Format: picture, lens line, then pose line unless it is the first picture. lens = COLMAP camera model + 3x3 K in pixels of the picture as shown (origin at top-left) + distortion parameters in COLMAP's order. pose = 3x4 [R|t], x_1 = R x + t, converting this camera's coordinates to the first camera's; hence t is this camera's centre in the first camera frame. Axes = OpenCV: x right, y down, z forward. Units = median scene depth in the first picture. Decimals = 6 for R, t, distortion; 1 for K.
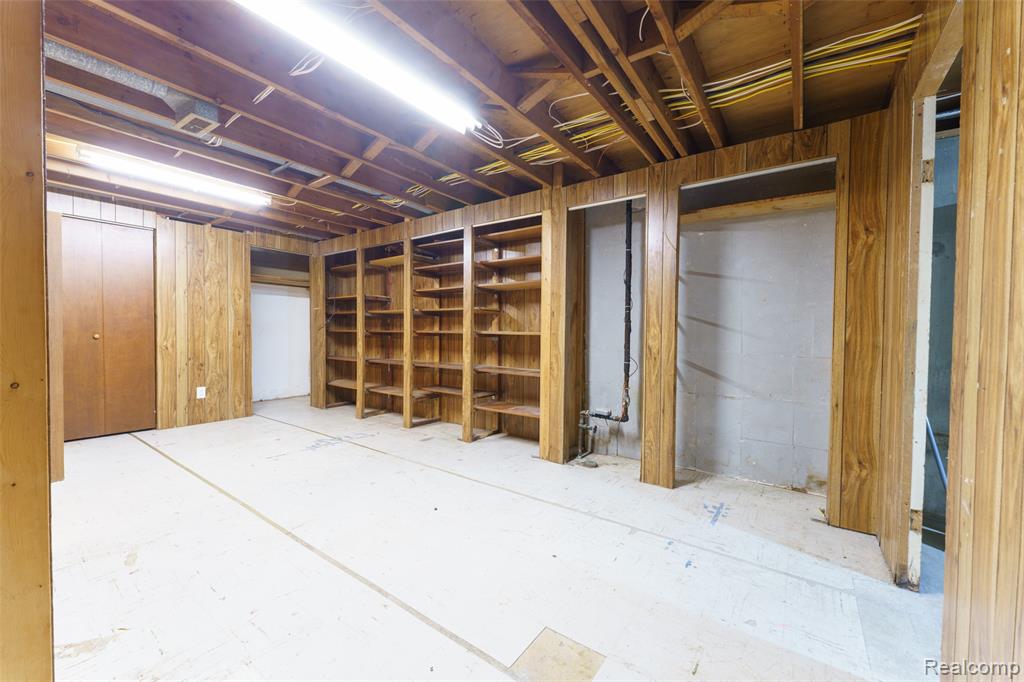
lens RADIAL K [[406.7, 0, 502.3], [0, 406.7, 341.8], [0, 0, 1]] dist [0.000087, -0.000048]
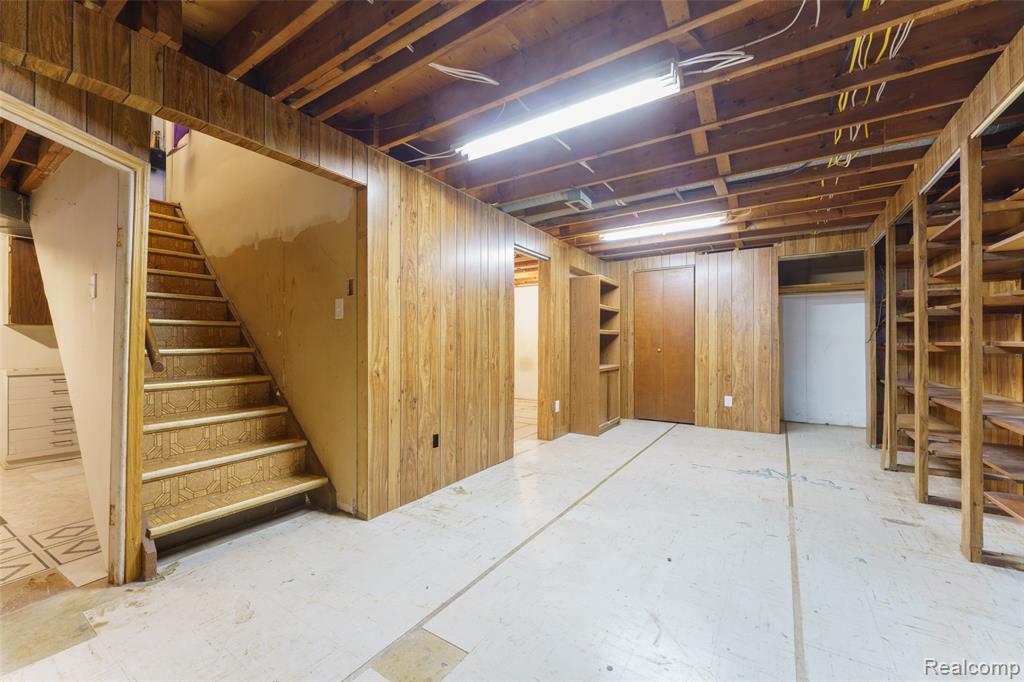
lens RADIAL K [[406.7, 0, 503.5], [0, 406.7, 342.4], [0, 0, 1]] dist [0.000087, -0.000048]
pose [[0.043404, -0.016785, -0.998917, 0.377141], [-0.022978, 0.999578, -0.017795, -0.002508], [0.998793, 0.023726, 0.043000, 0.361642]]
